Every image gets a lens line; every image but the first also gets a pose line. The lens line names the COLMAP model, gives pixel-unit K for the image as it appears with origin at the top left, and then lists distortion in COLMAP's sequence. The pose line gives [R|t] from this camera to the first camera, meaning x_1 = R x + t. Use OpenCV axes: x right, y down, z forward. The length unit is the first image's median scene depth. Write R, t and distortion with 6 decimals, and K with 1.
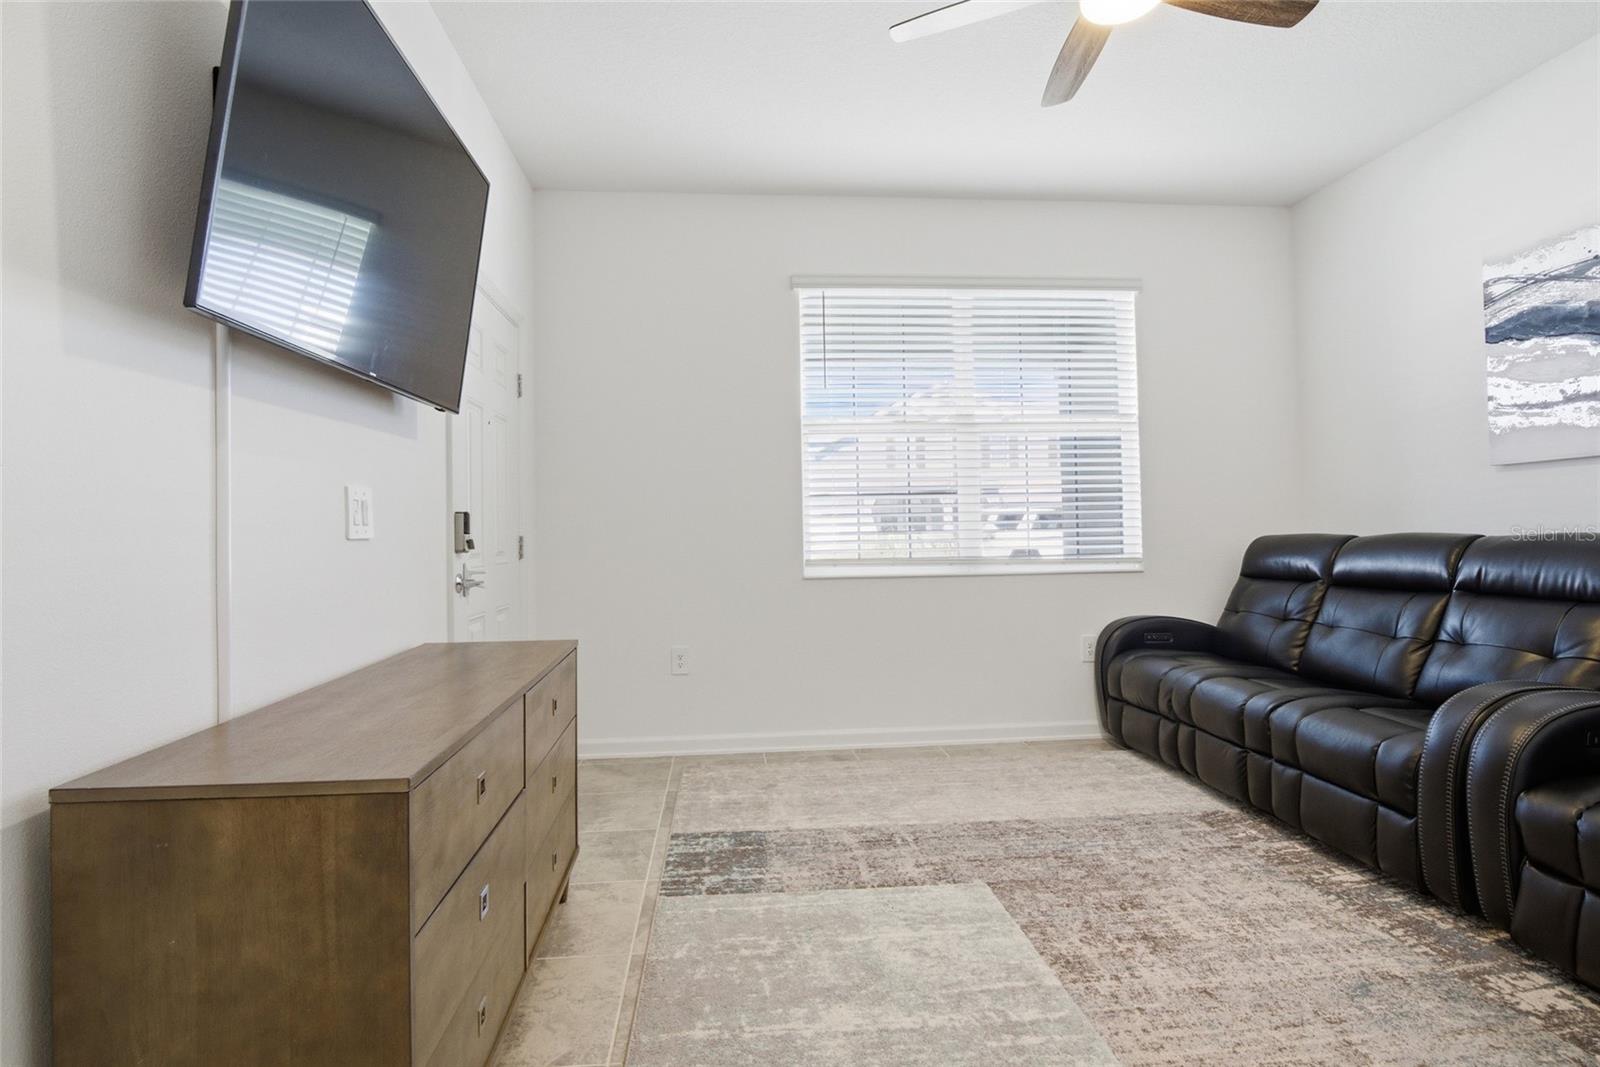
lens RADIAL K [[776.2, 0, 796.2], [0, 776.2, 530.9], [0, 0, 1]] dist [-0.016615, 0.000525]
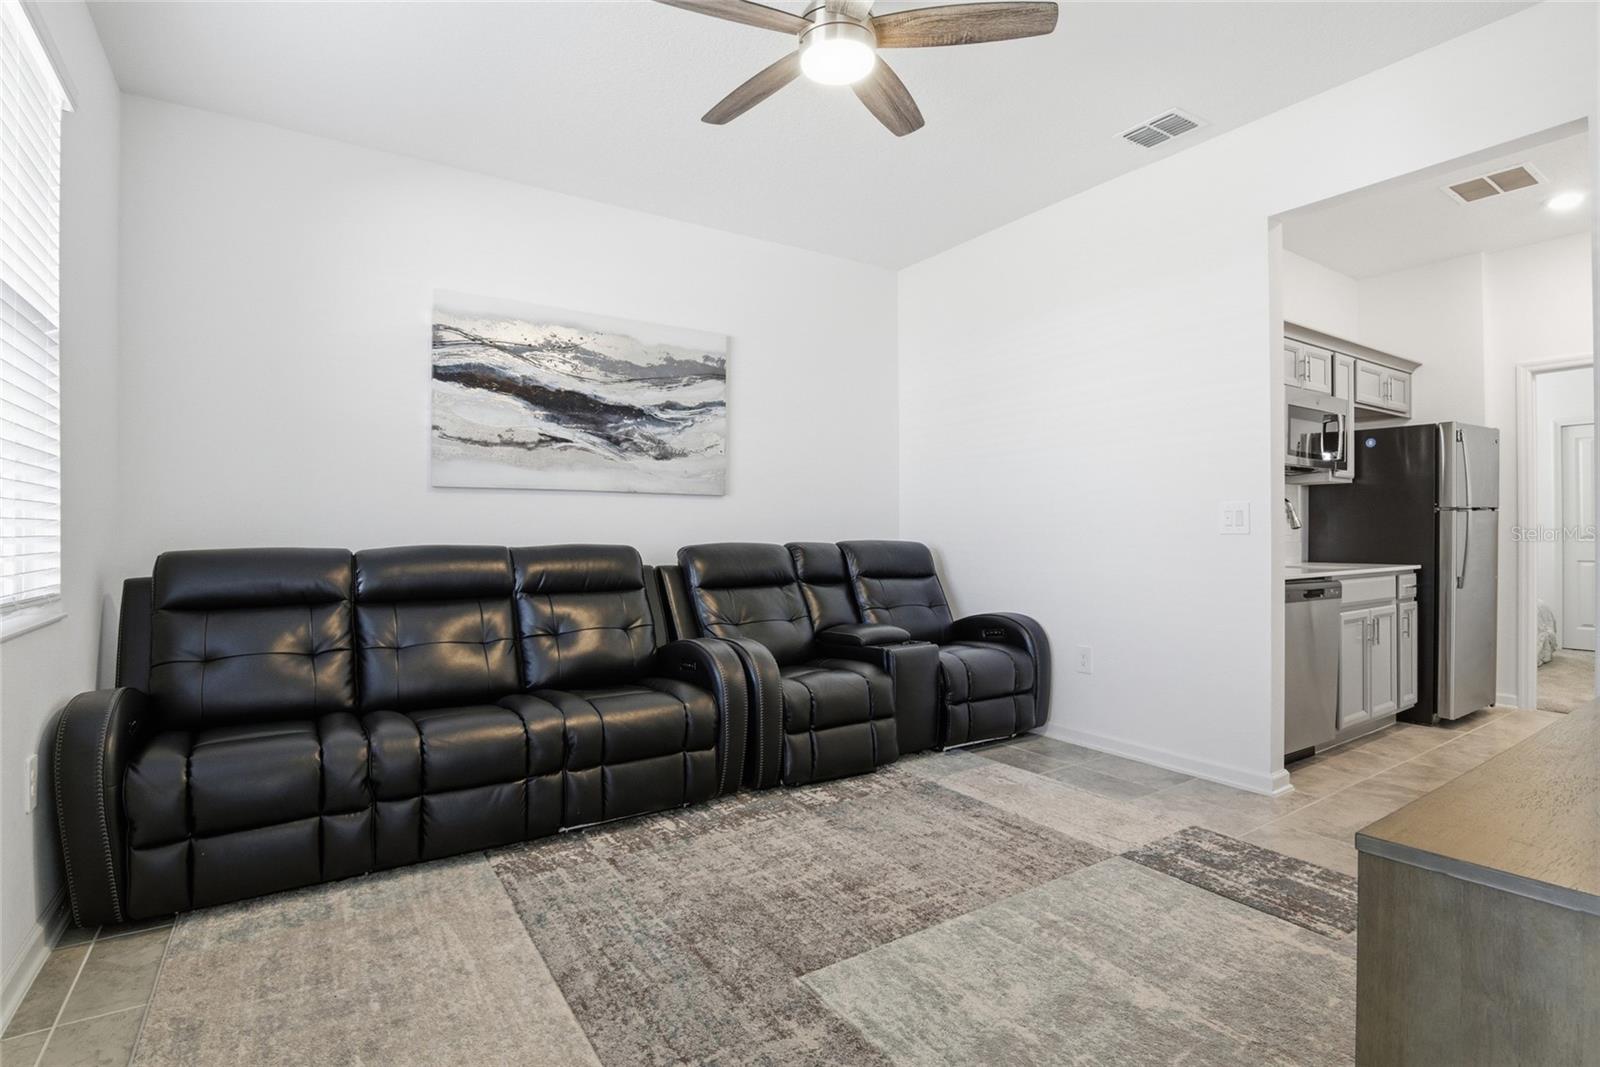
lens RADIAL K [[776.2, 0, 800.8], [0, 776.2, 531.7], [0, 0, 1]] dist [-0.016615, 0.000525]
pose [[-0.461071, 0.015441, 0.887229, -0.457619], [0.004784, 0.999877, -0.014916, 0.003077], [-0.887351, -0.002633, -0.461088, 1.312730]]
